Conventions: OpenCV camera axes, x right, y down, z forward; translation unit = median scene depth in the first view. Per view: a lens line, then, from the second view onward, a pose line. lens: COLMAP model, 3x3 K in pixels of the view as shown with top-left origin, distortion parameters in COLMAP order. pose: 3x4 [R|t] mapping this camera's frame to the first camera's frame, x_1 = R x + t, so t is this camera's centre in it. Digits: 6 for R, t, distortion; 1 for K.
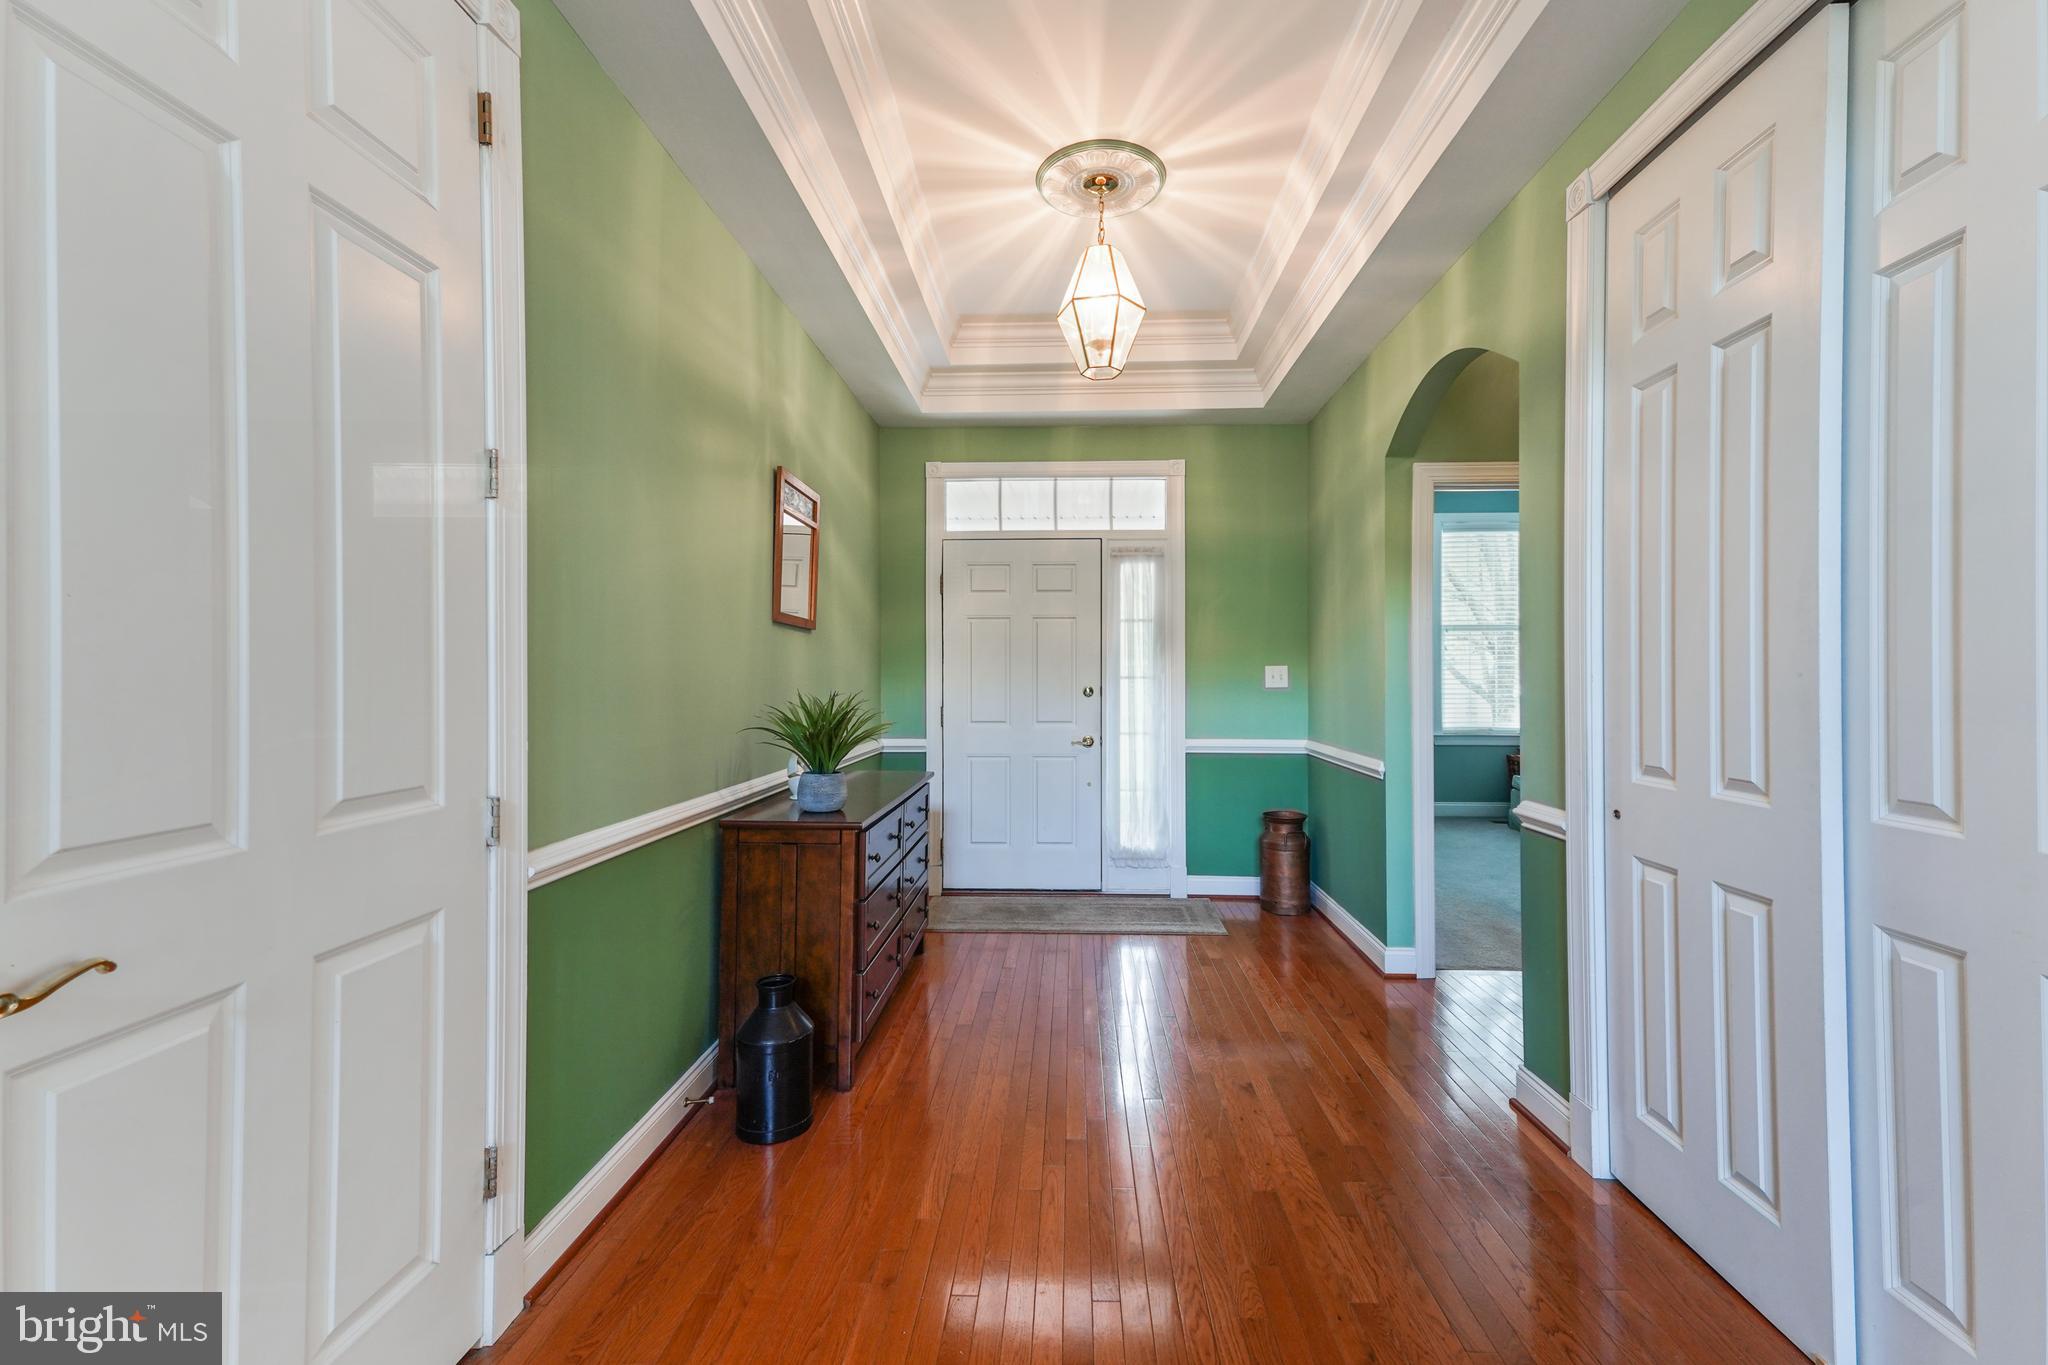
lens RADIAL K [[835.5, 0, 1025.7], [0, 835.5, 670.2], [0, 0, 1]] dist [0.002553, 0.000900]
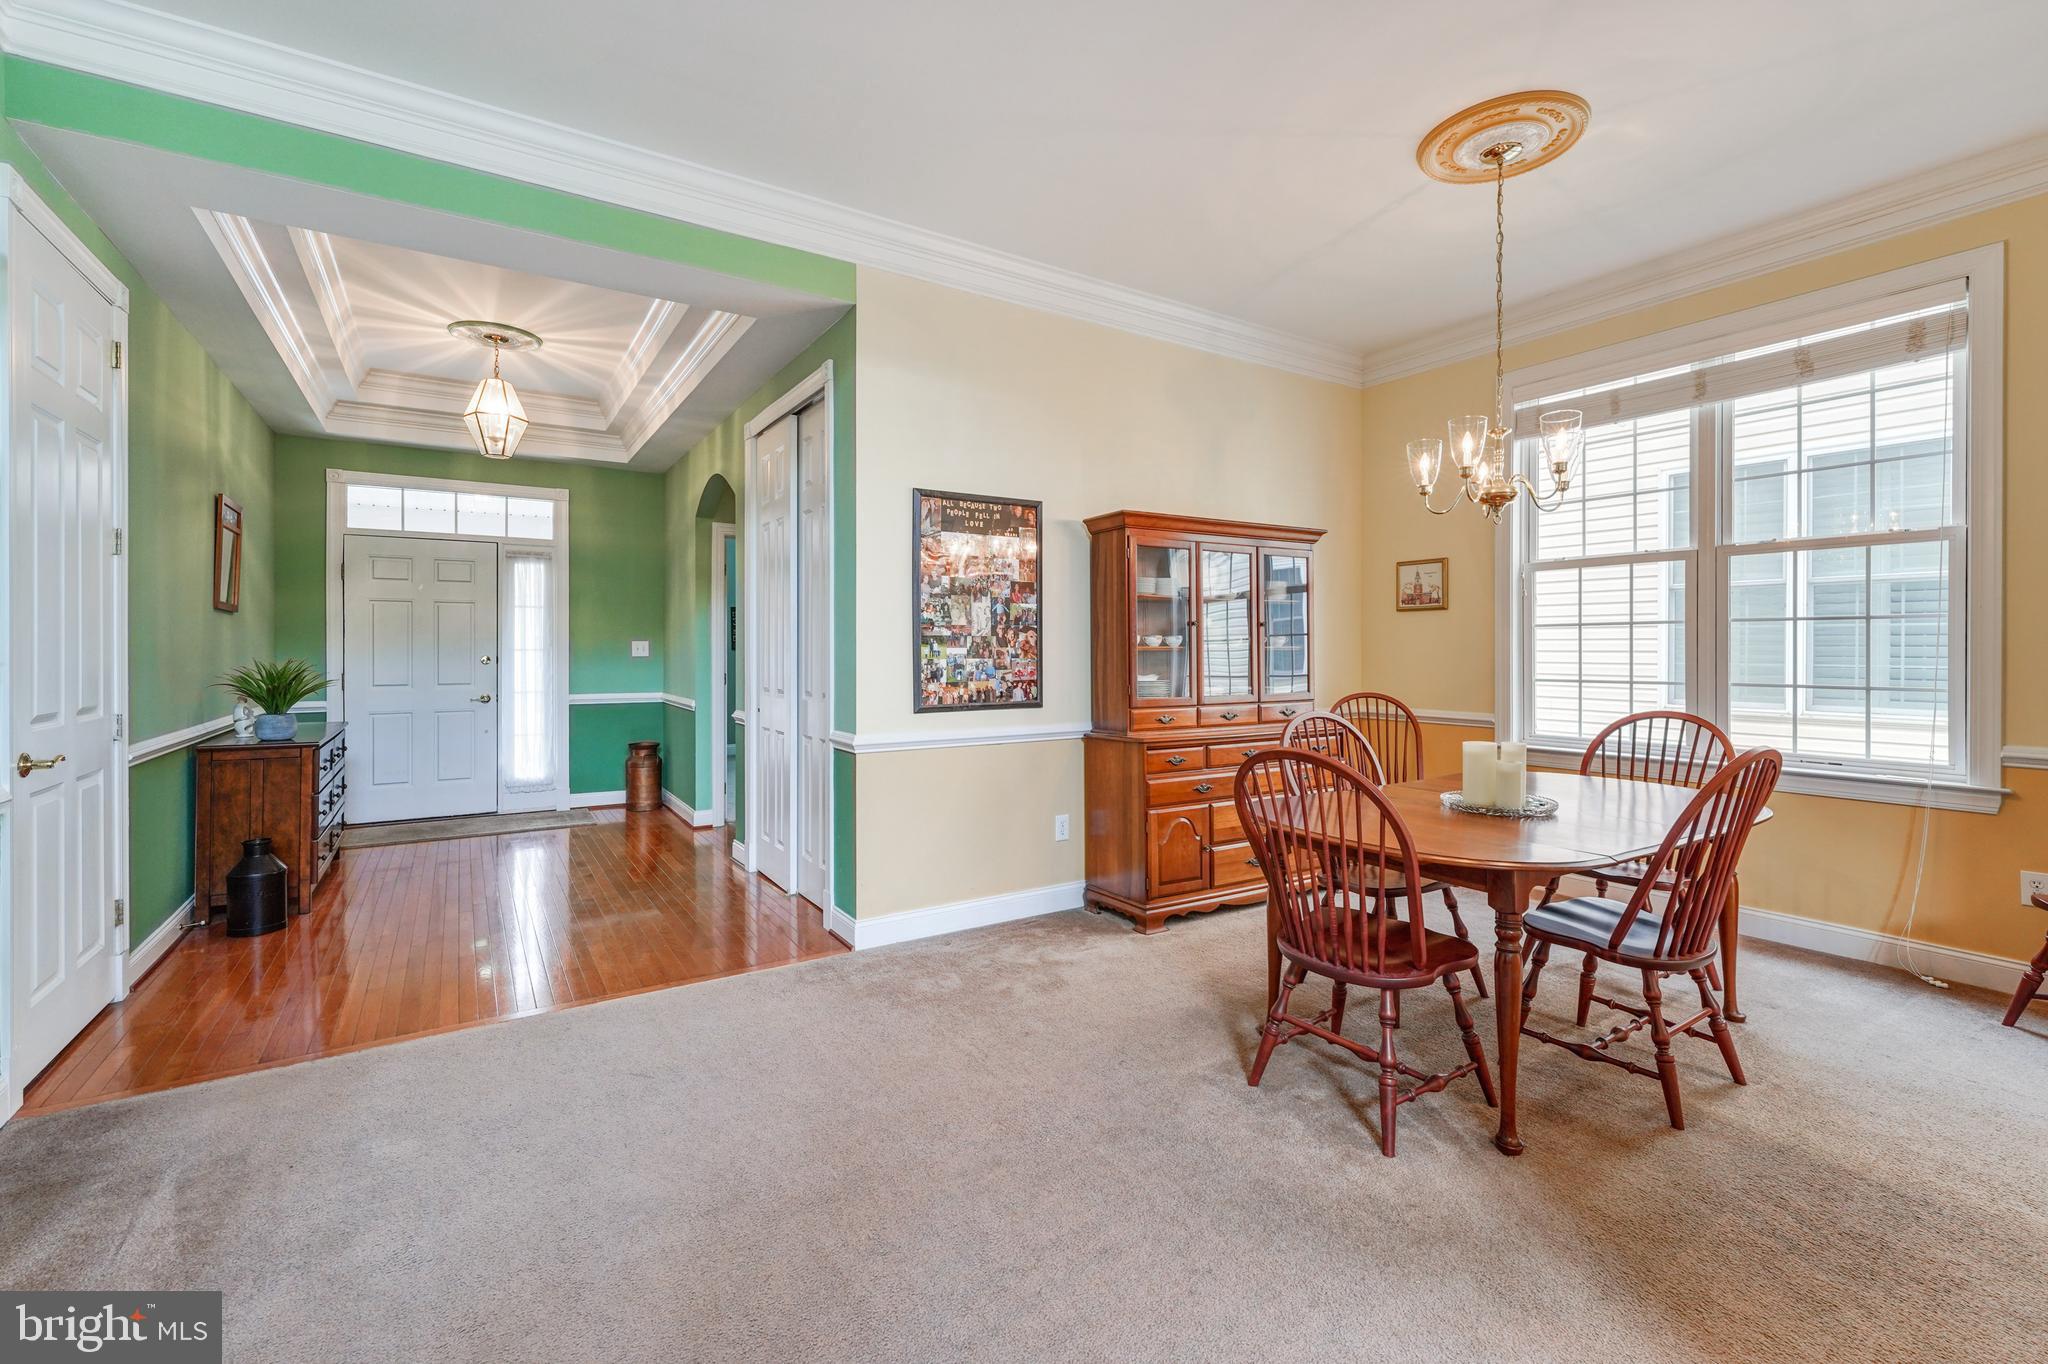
lens RADIAL K [[877.7, 0, 1025.7], [0, 877.7, 648.3], [0, 0, 1]] dist [-0.002559, -0.000472]
pose [[0.808933, 0.000125, 0.587900, -0.053869], [-0.004946, 0.999966, 0.006593, -0.006908], [-0.587880, -0.008241, 0.808906, -0.673457]]
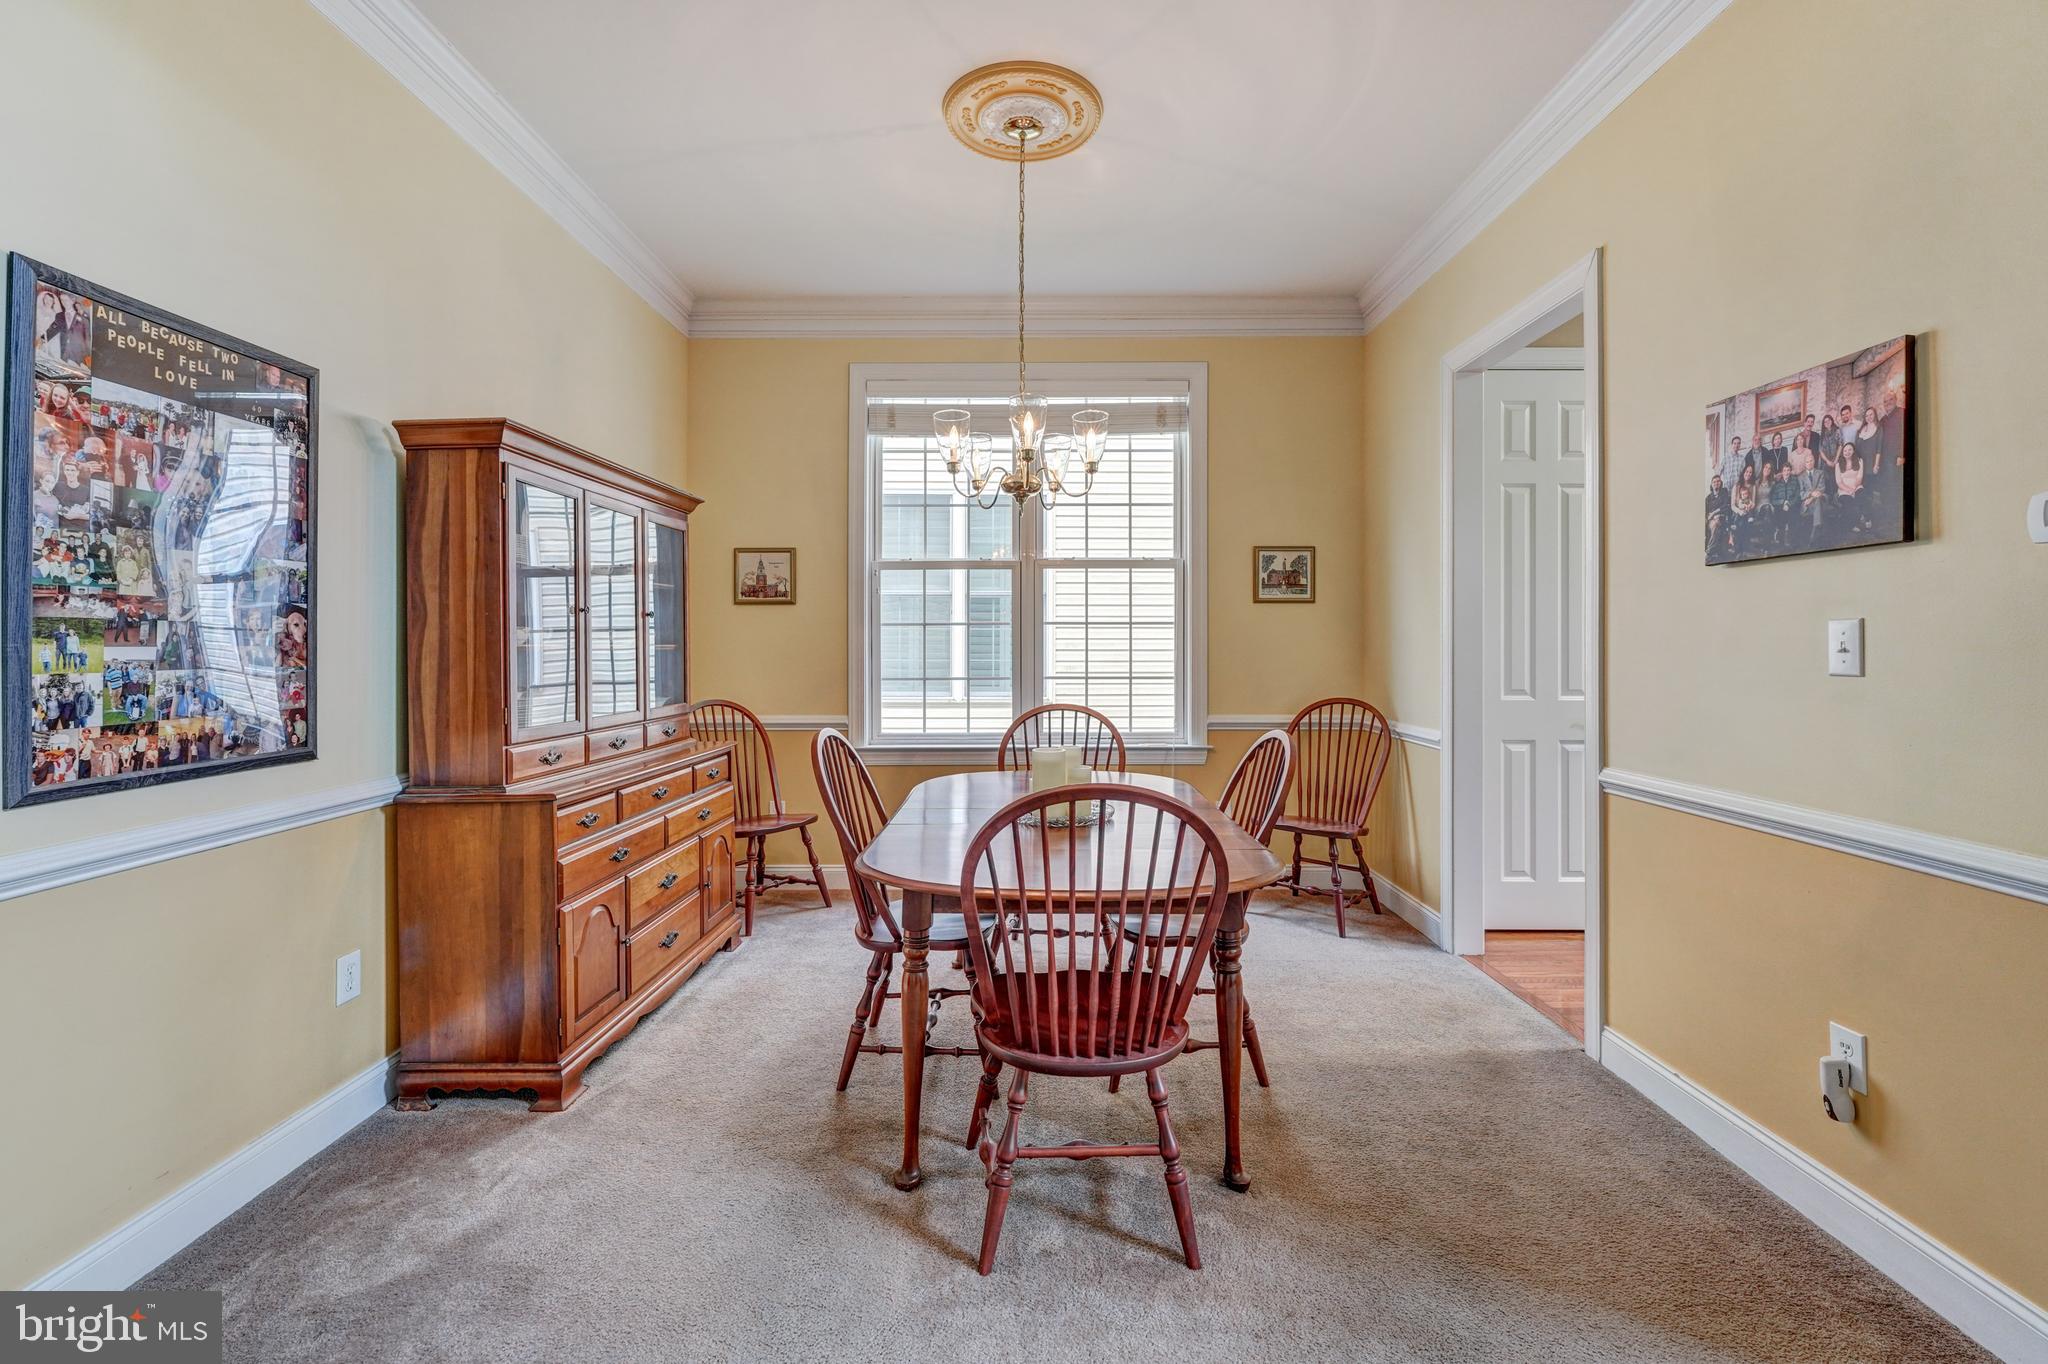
lens RADIAL K [[887.2, 0, 1029.4], [0, 887.2, 636.6], [0, 0, 1]] dist [-0.000093, -0.000152]
pose [[-0.050574, 0.011261, 0.998657, -0.004798], [-0.008592, 0.999895, -0.011710, -0.004452], [-0.998683, -0.009173, -0.050471, -0.281019]]
